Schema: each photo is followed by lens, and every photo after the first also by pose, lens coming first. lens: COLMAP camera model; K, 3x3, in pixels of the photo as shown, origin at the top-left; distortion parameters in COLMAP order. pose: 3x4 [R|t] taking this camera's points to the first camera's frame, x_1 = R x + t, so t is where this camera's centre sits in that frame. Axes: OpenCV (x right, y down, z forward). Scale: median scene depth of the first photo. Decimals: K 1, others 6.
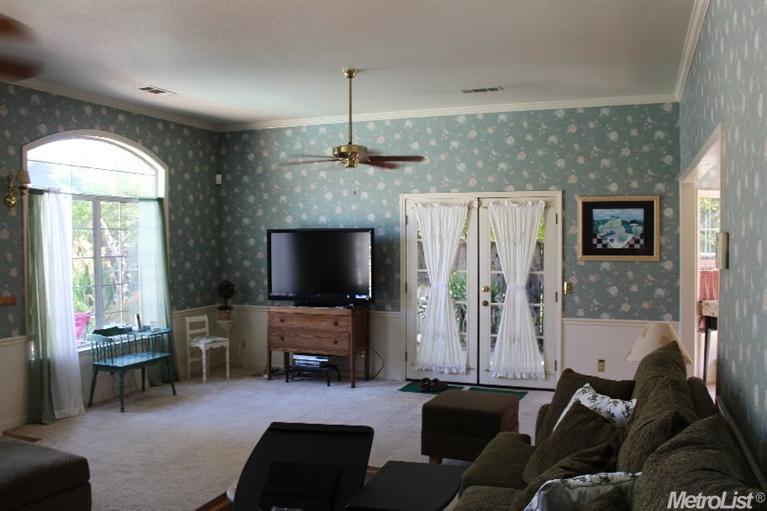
lens RADIAL K [[710.1, 0, 383.0], [0, 710.1, 247.5], [0, 0, 1]] dist [-0.052367, 0.022946]
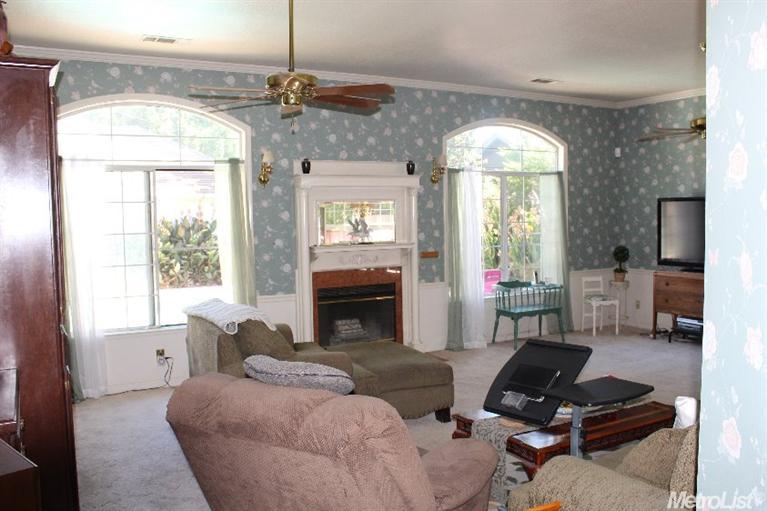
lens RADIAL K [[710.1, 0, 383.0], [0, 710.1, 247.5], [0, 0, 1]] dist [-0.052367, 0.022946]
pose [[0.795302, 0.028717, -0.605533, 0.153350], [-0.002761, 0.999039, 0.043753, 0.003271], [0.606207, -0.033125, 0.794616, -0.089872]]
